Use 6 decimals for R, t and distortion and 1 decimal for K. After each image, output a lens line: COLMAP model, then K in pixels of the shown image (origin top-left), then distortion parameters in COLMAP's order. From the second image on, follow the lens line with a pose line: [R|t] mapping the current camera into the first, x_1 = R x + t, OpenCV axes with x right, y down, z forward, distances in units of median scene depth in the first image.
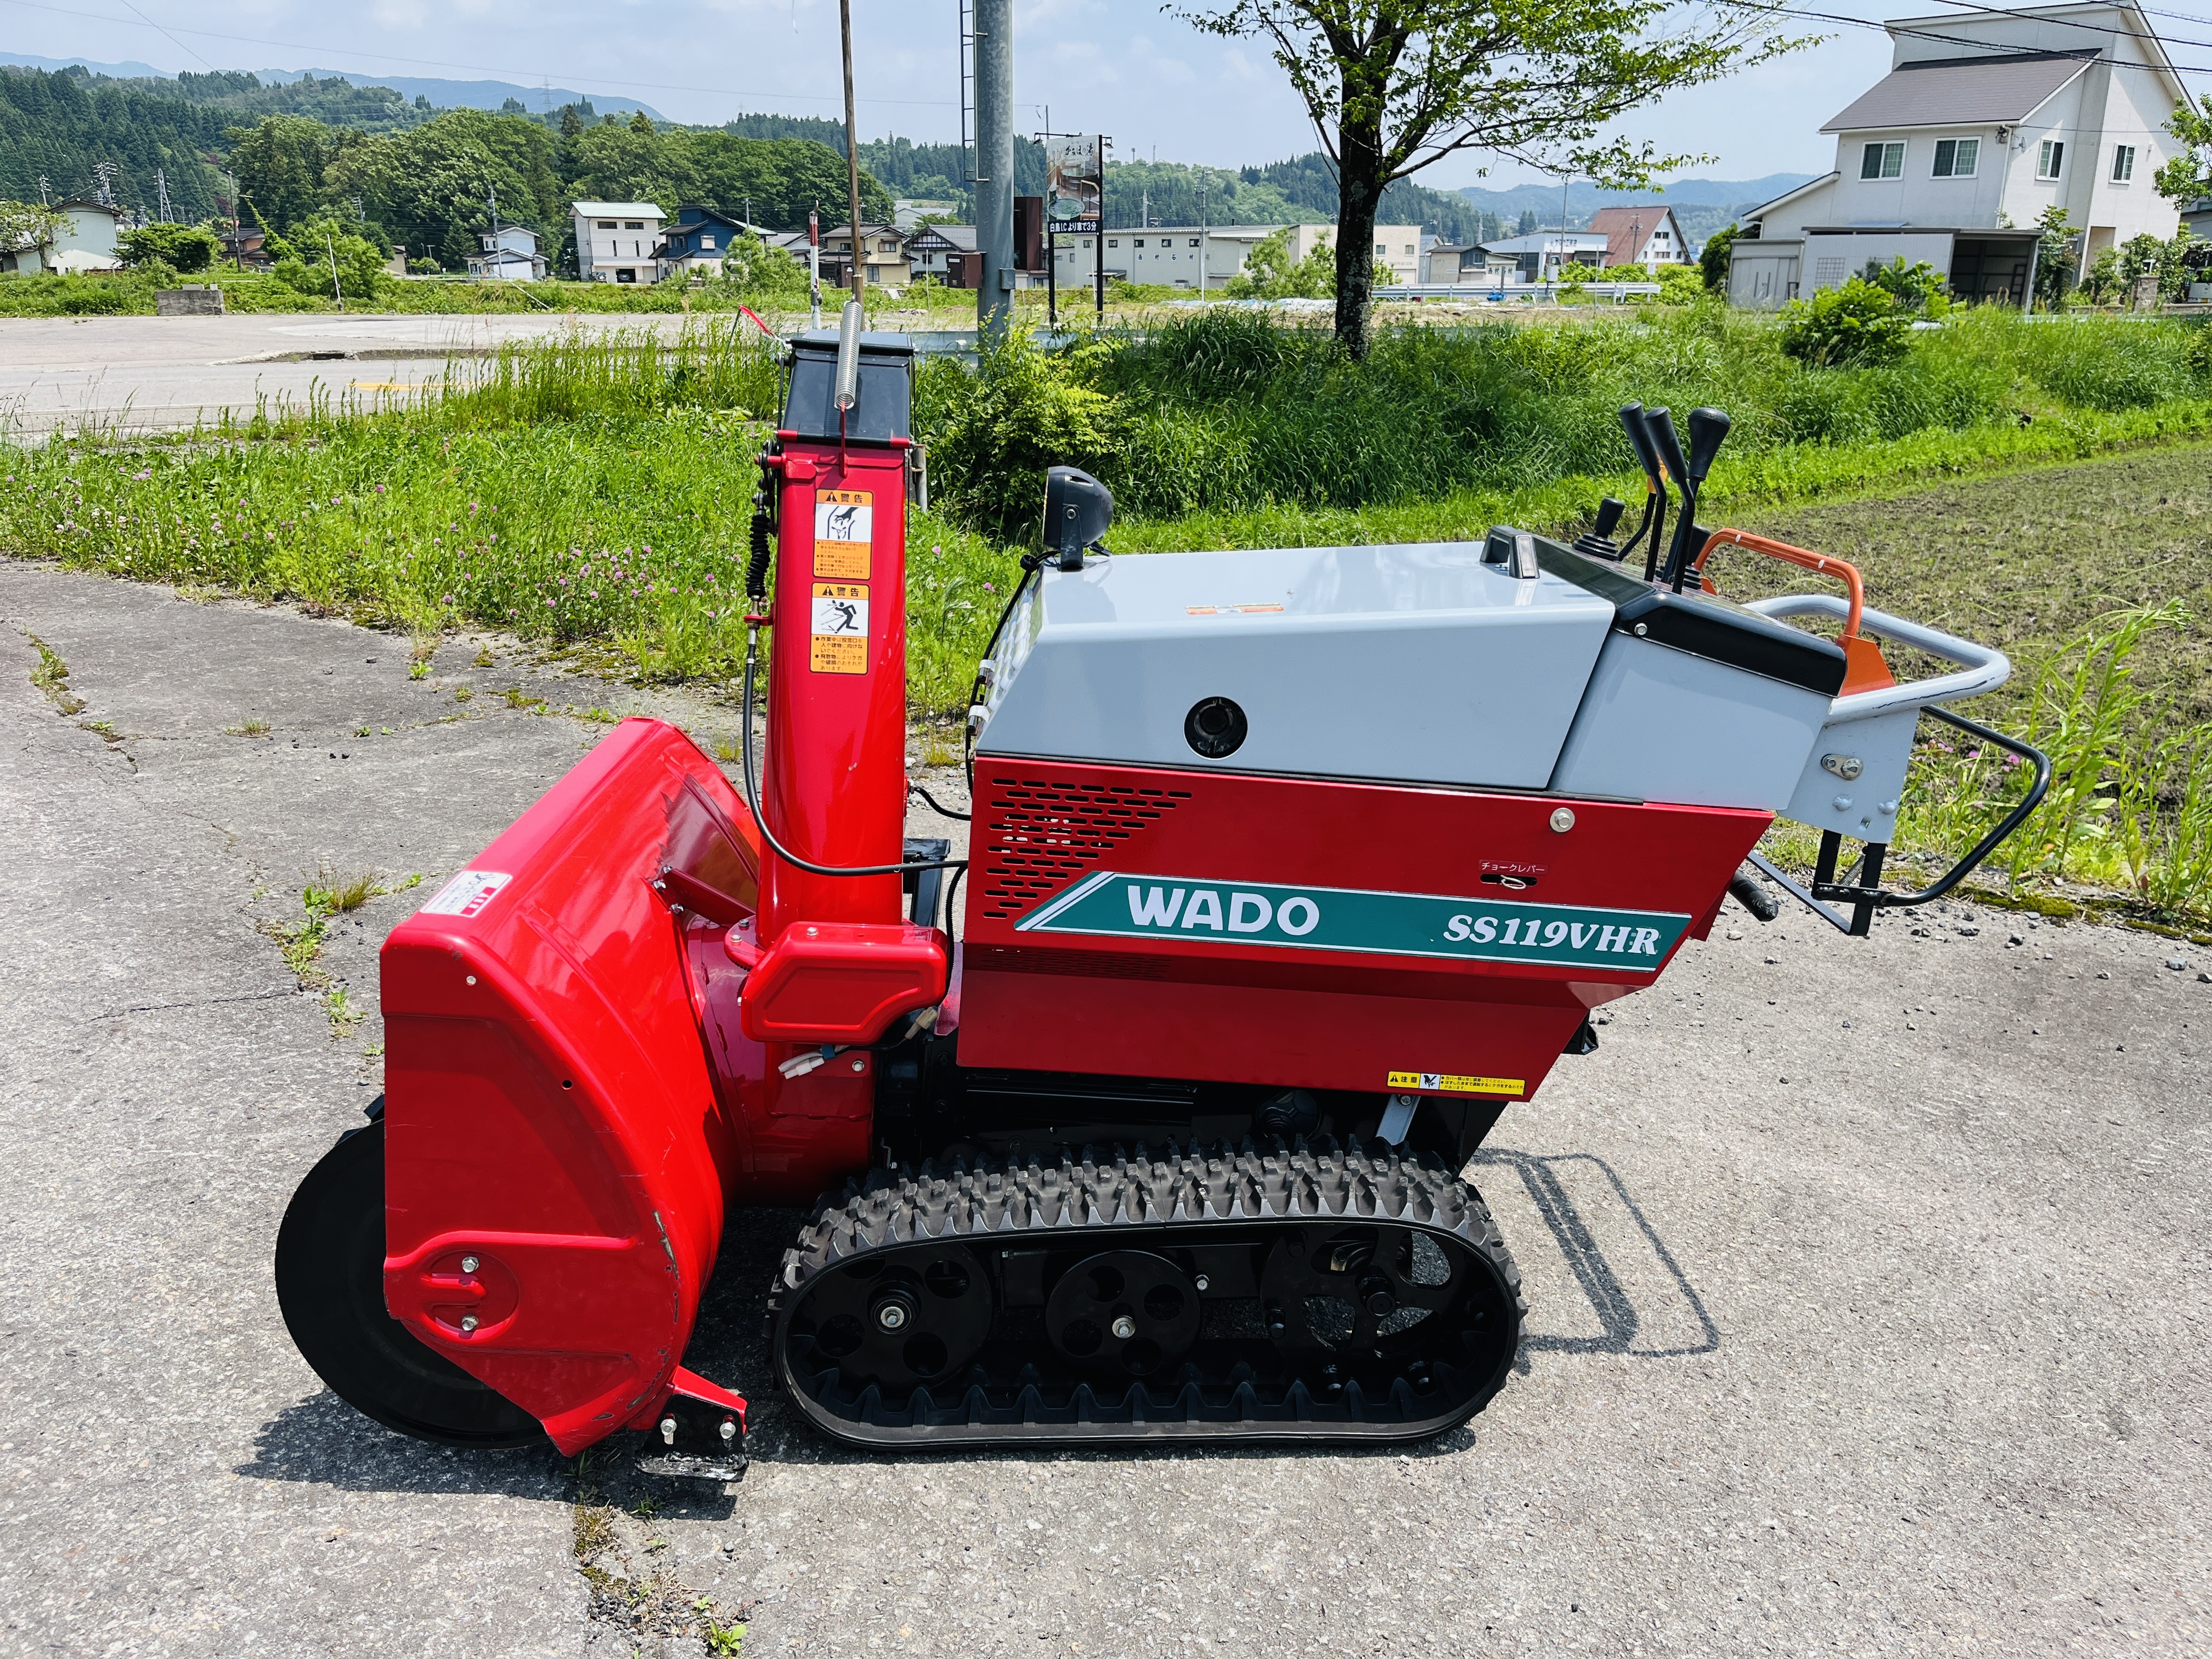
lens RADIAL K [[1666.0, 0, 1150.4], [0, 1666.0, 854.3], [0, 0, 1]] dist [0.172404, -0.217893]
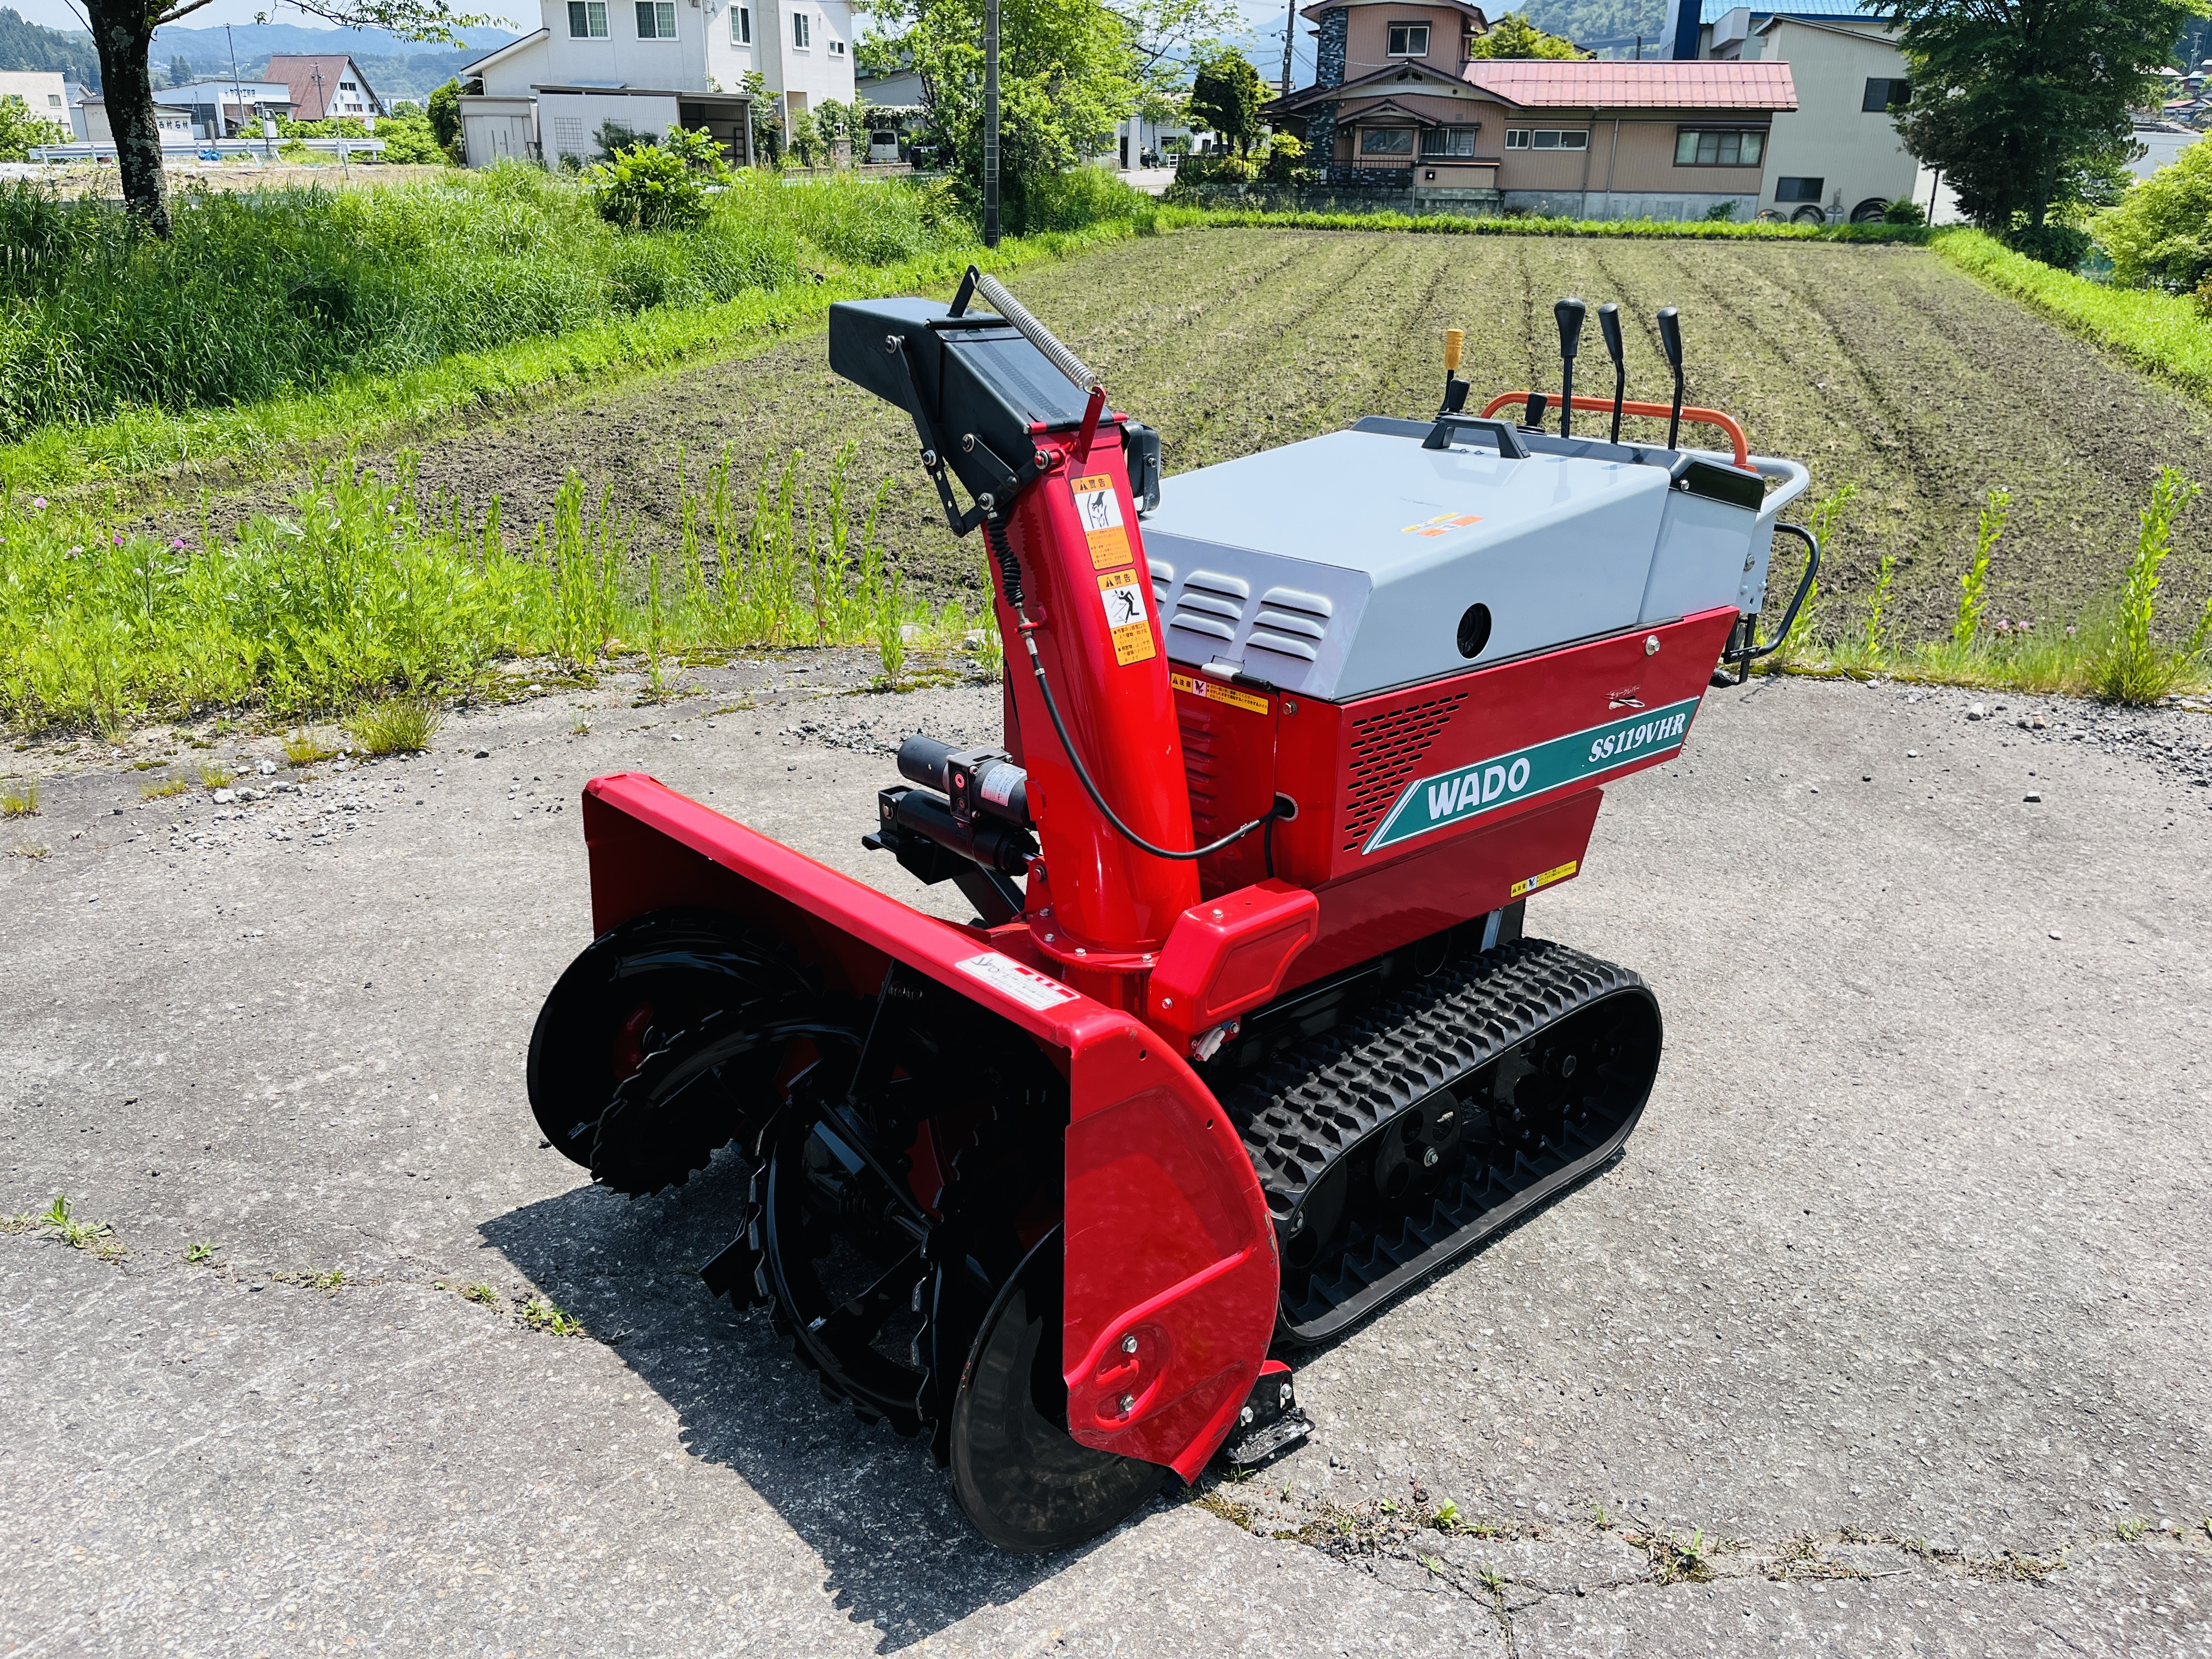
lens RADIAL K [[1545.4, 0, 1106.0], [0, 1545.4, 829.5], [0, 0, 1]] dist [0.324835, -0.327059]
pose [[0.755736, -0.278296, 0.592802, -0.634644], [0.232400, 0.960266, 0.154529, -0.130952], [-0.612253, 0.020984, 0.790383, 0.239395]]
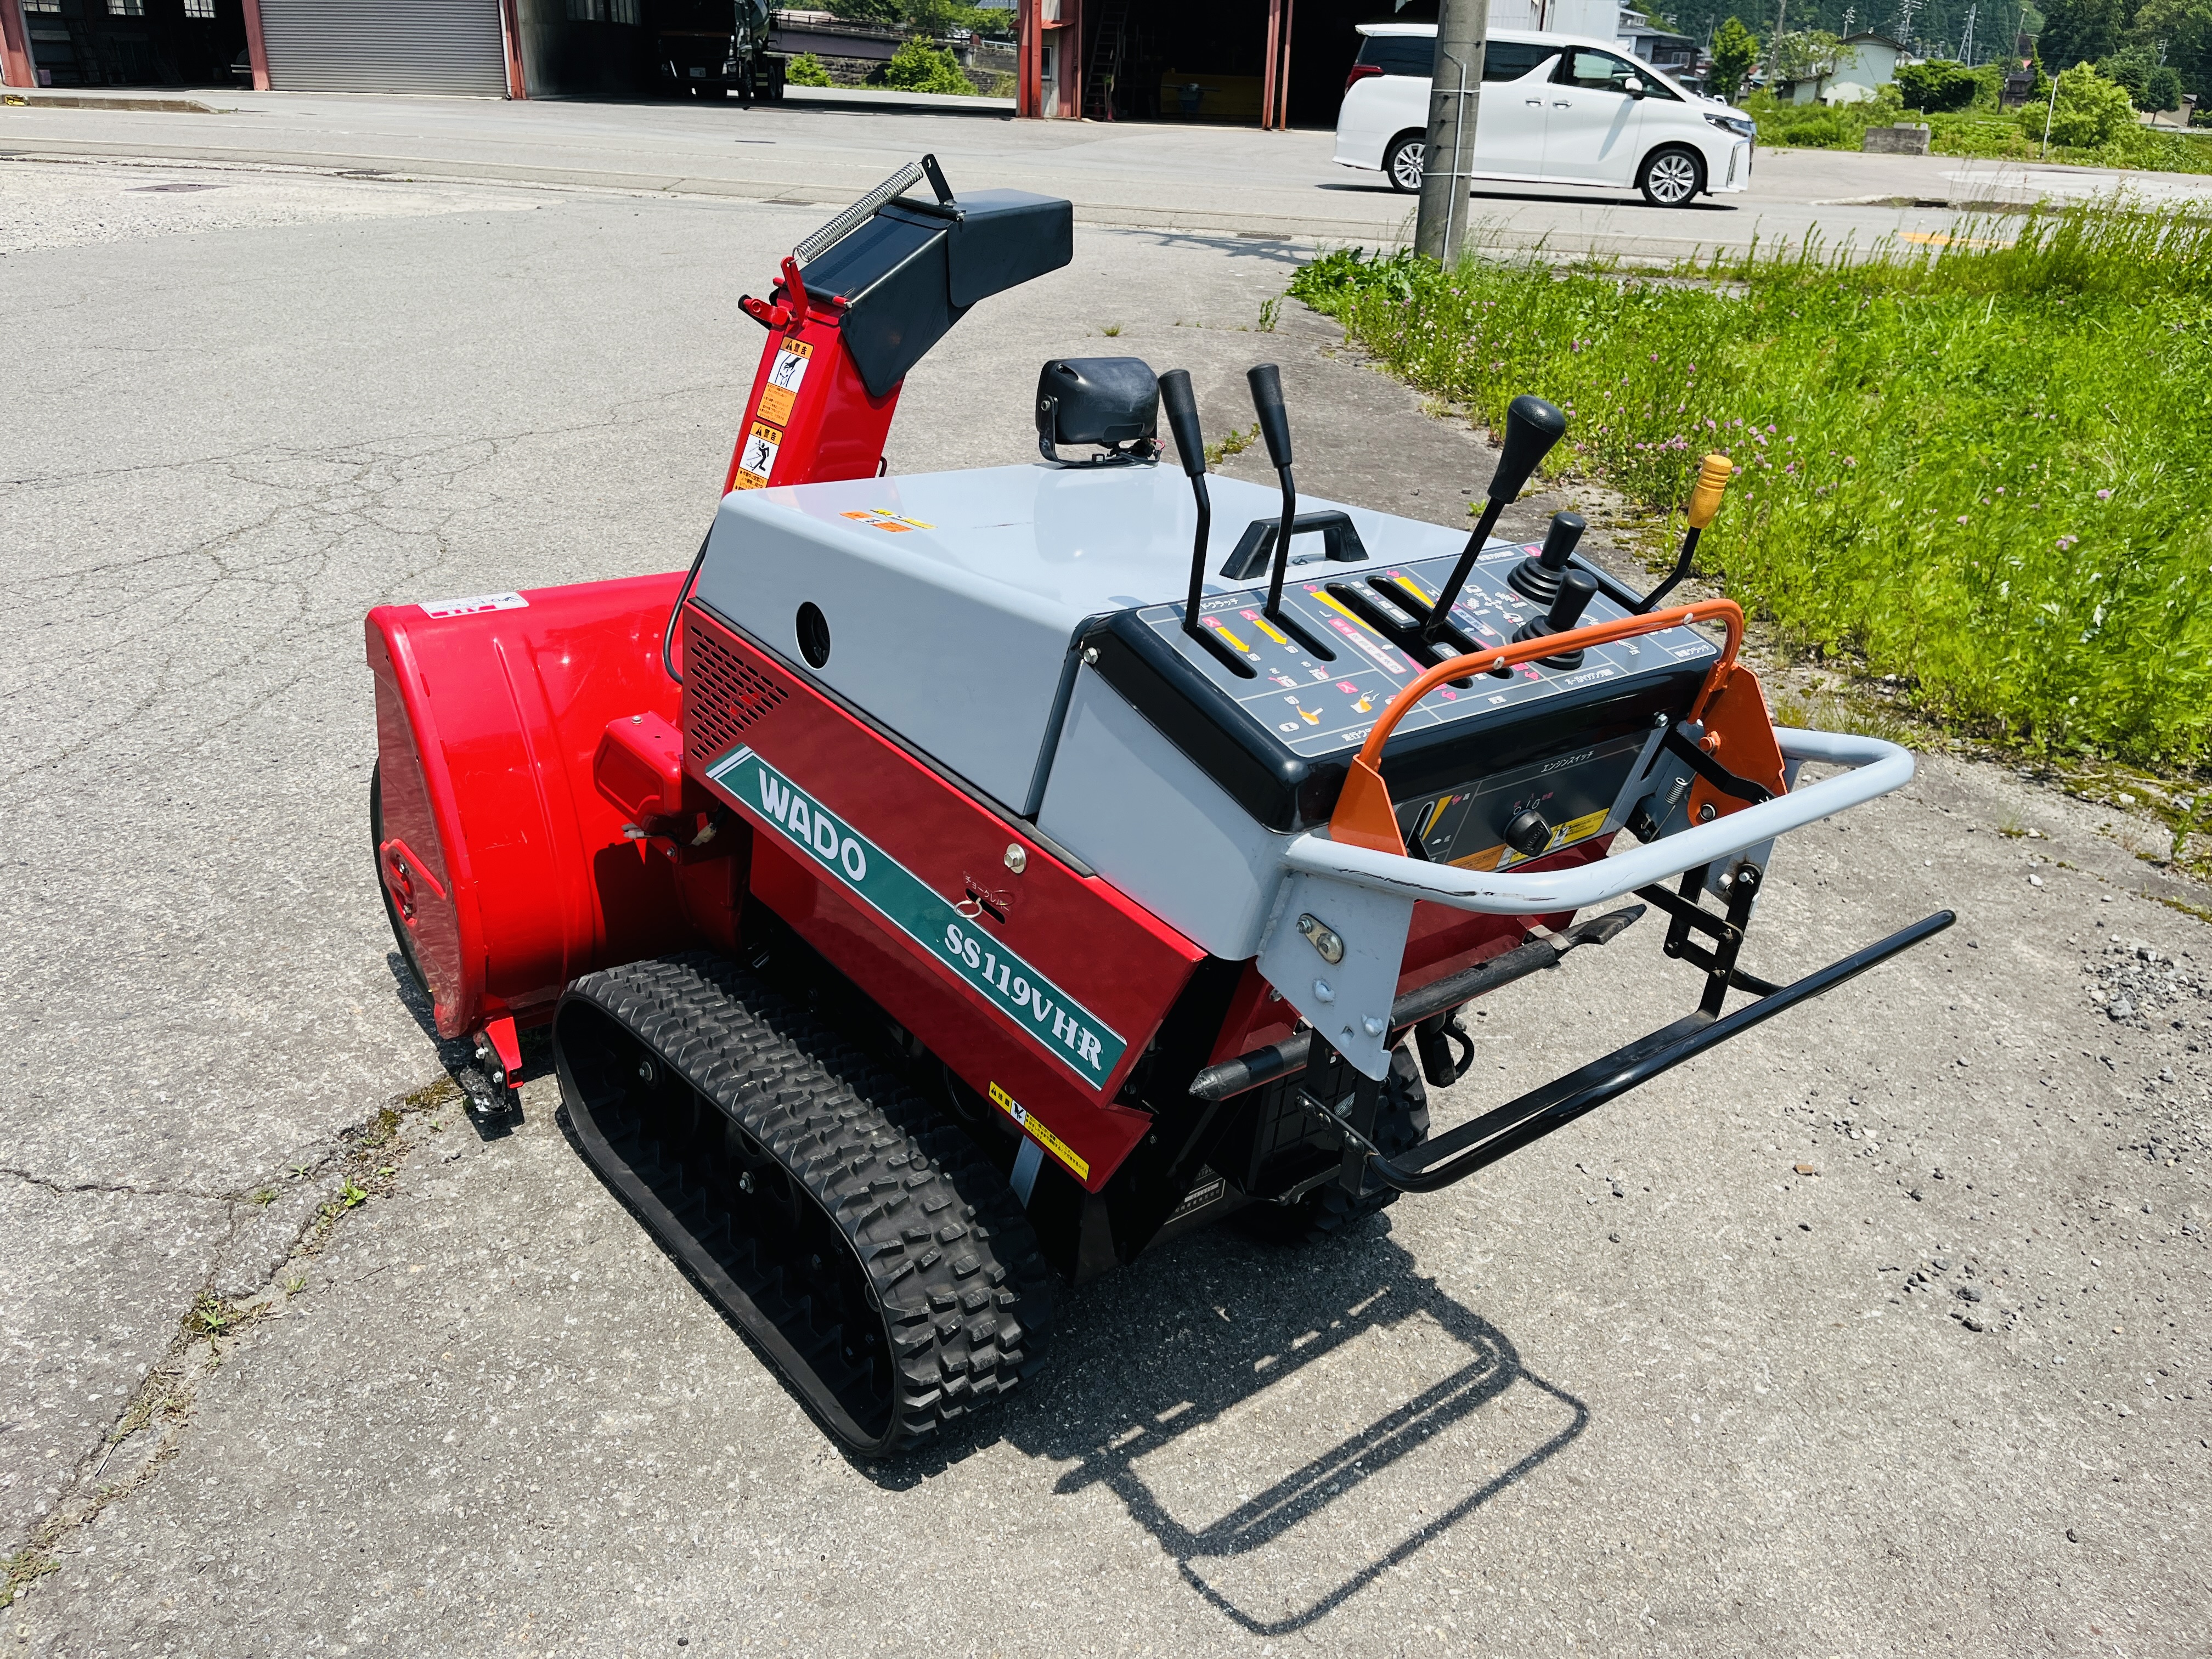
lens RADIAL K [[1672.1, 0, 1049.1], [0, 1672.1, 829.1], [0, 0, 1]] dist [0.106266, -0.128257]
pose [[0.600054, 0.345926, -0.721297, 0.651523], [-0.293839, 0.933949, 0.203464, -0.158992], [0.744039, 0.089855, 0.662067, 0.367133]]
